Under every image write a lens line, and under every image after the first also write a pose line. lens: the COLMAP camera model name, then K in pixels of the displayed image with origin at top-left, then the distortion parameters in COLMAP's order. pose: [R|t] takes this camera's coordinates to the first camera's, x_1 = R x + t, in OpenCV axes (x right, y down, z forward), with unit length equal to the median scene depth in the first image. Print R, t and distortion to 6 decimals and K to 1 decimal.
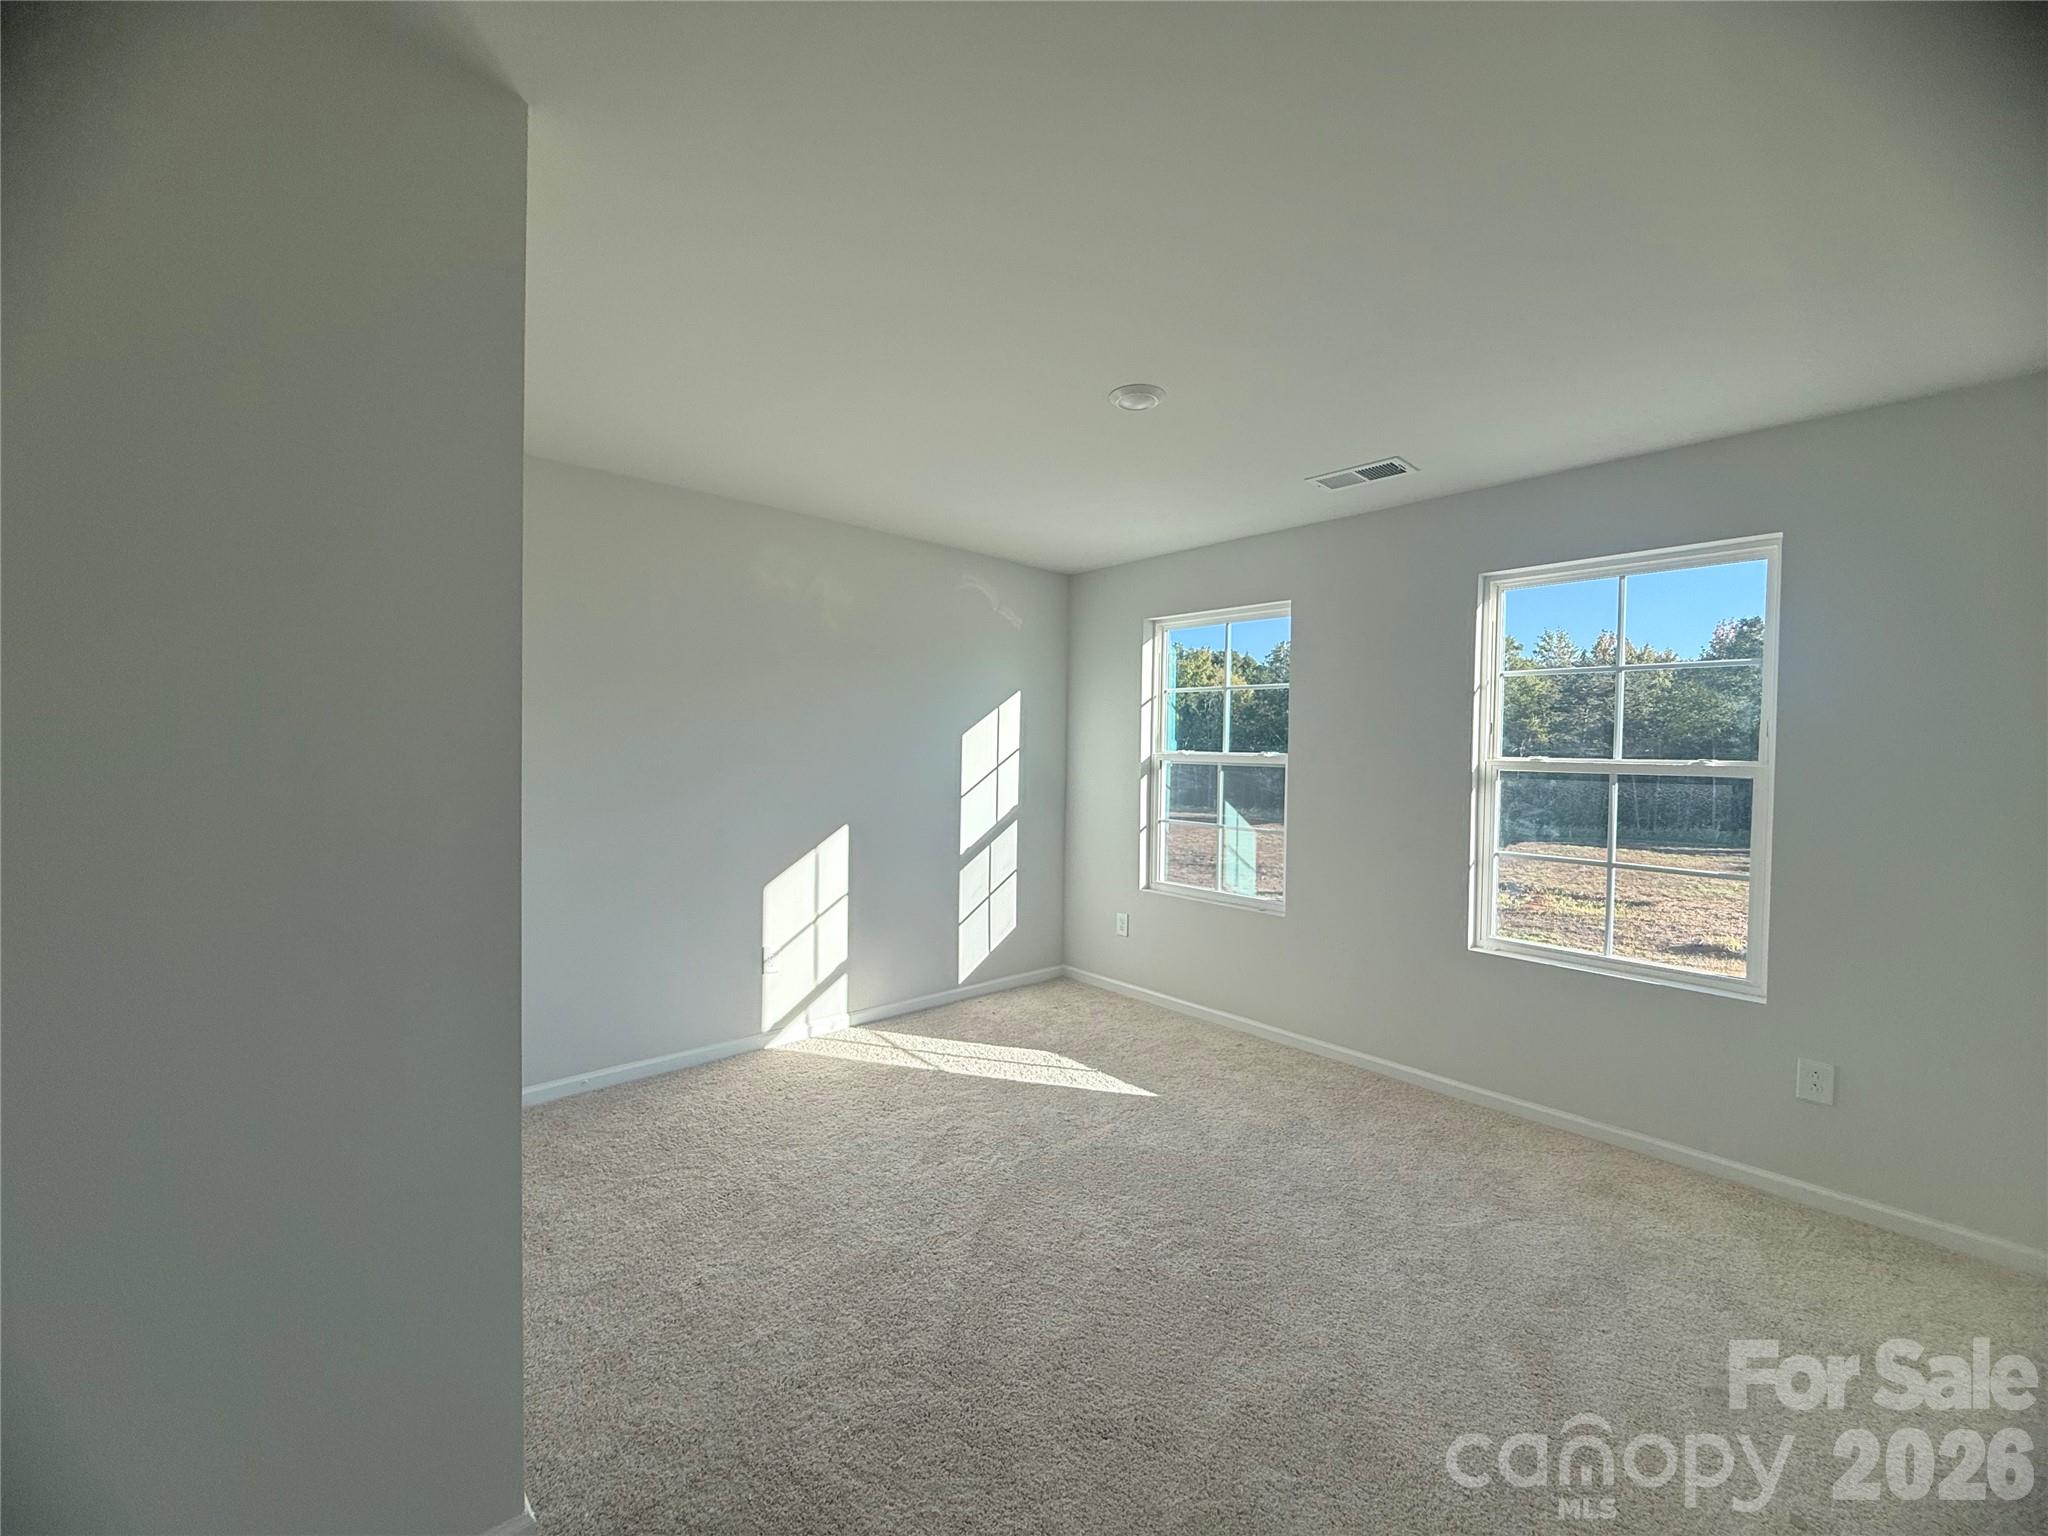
lens RADIAL K [[819.1, 0, 1026.6], [0, 819.1, 769.0], [0, 0, 1]] dist [0.003405, -0.000653]
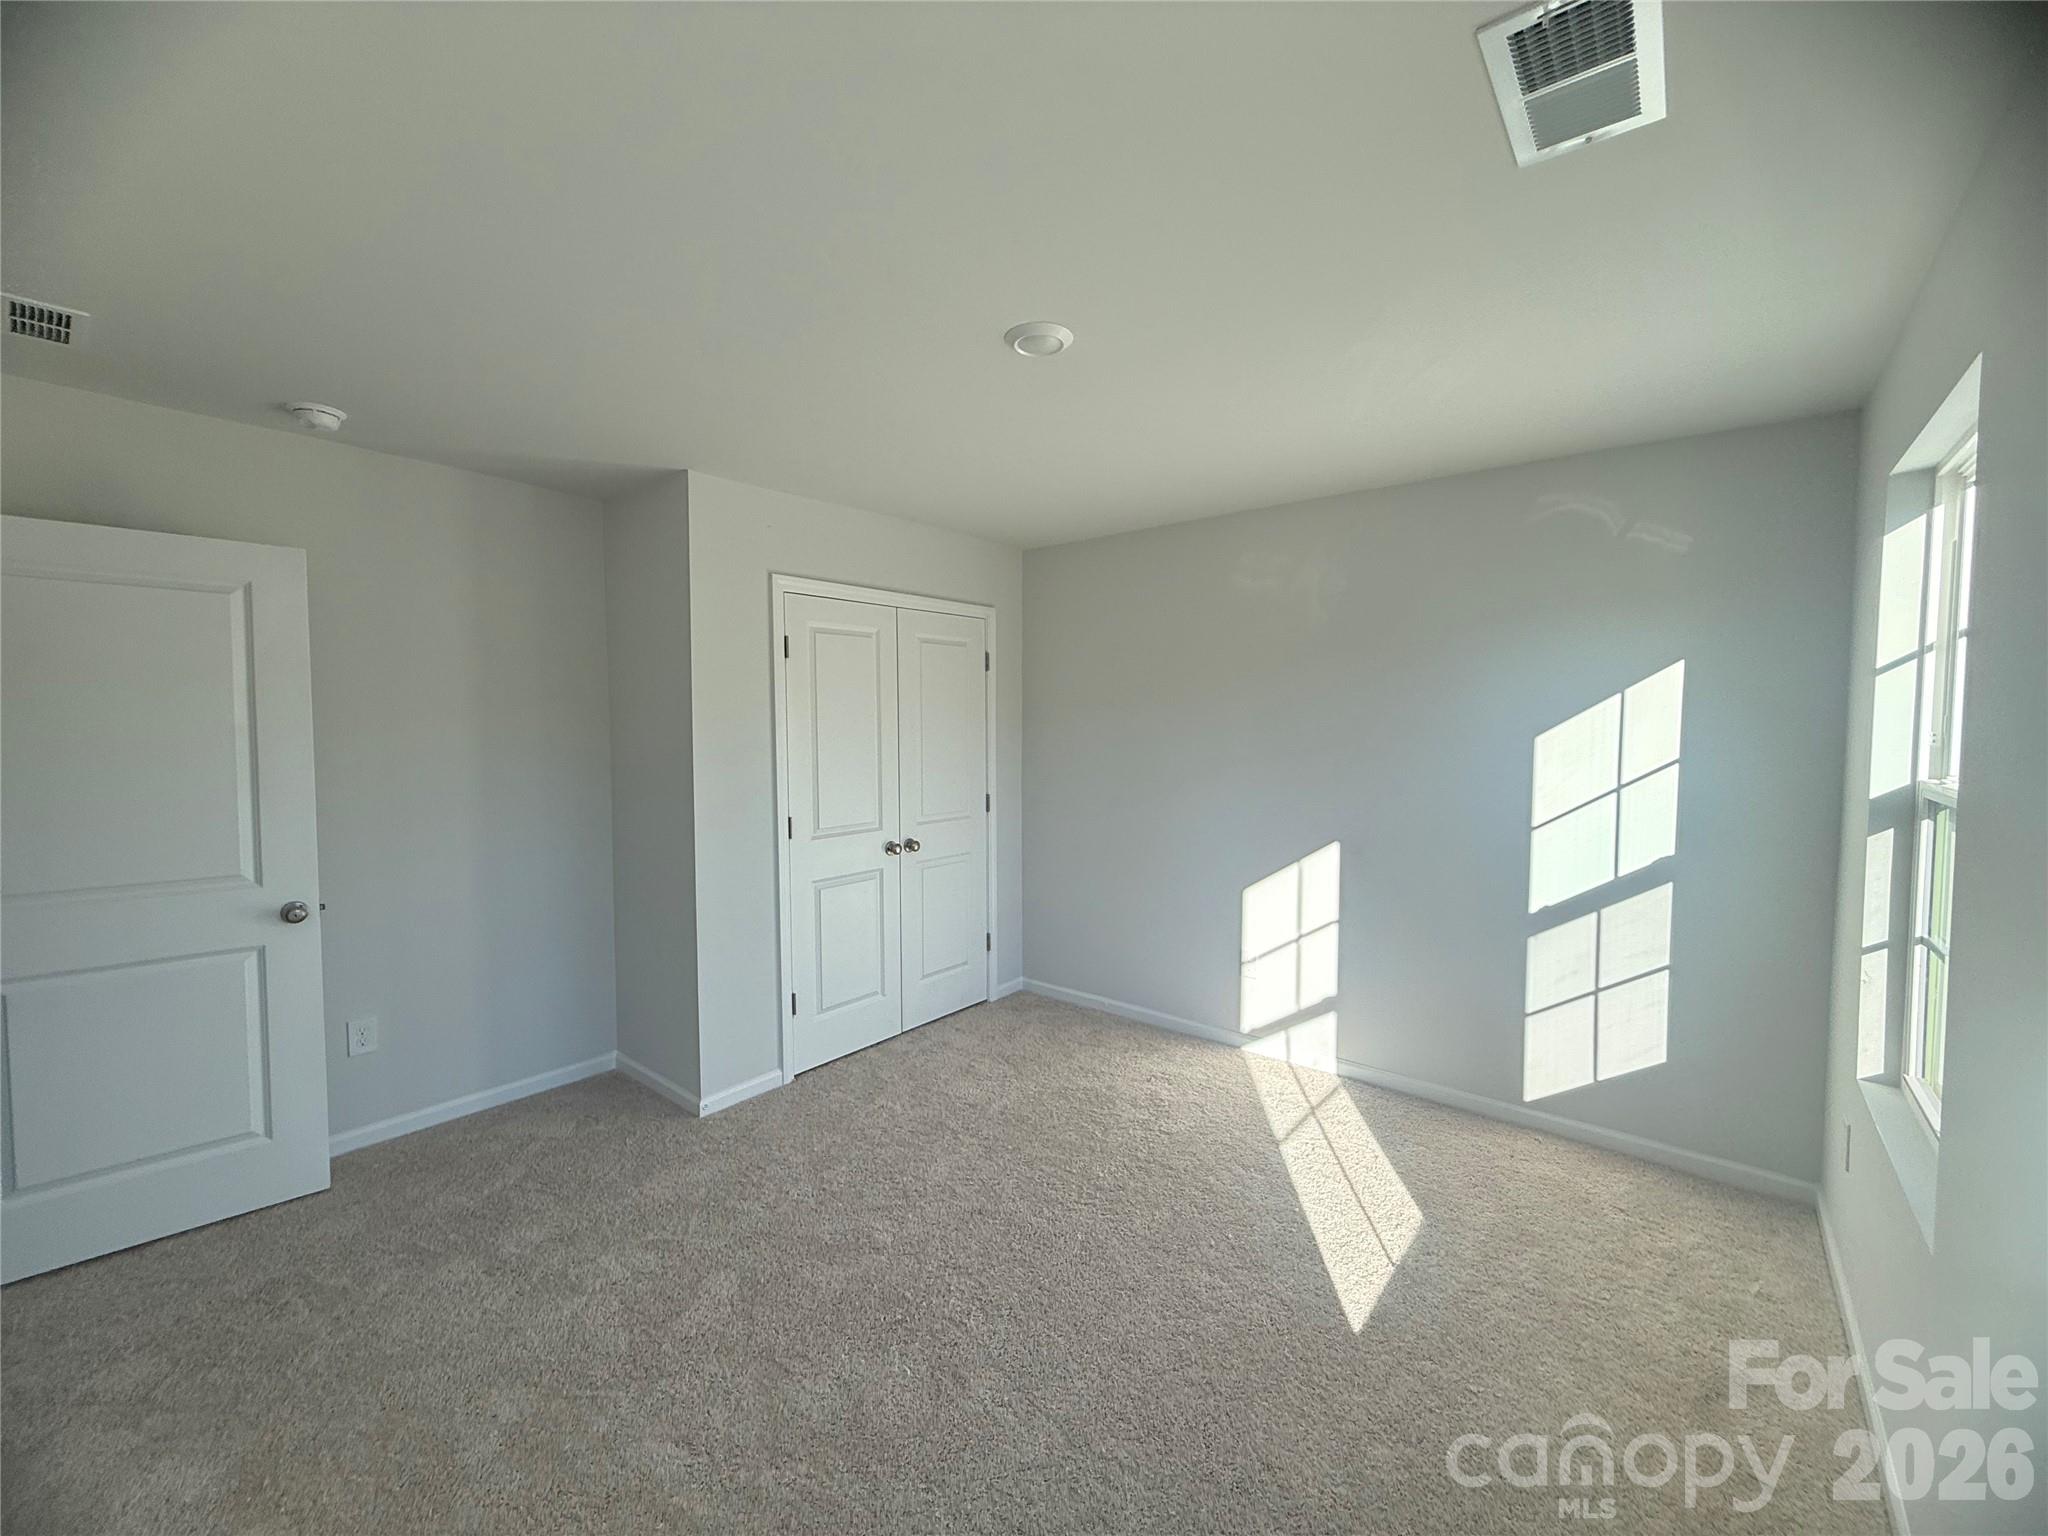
lens RADIAL K [[819.1, 0, 1020.2], [0, 819.1, 764.3], [0, 0, 1]] dist [0.003405, -0.000653]
pose [[0.132528, 0.033800, -0.990603, 0.571335], [-0.024933, 0.999216, 0.030758, -0.031541], [0.990866, 0.020622, 0.133266, 0.523140]]
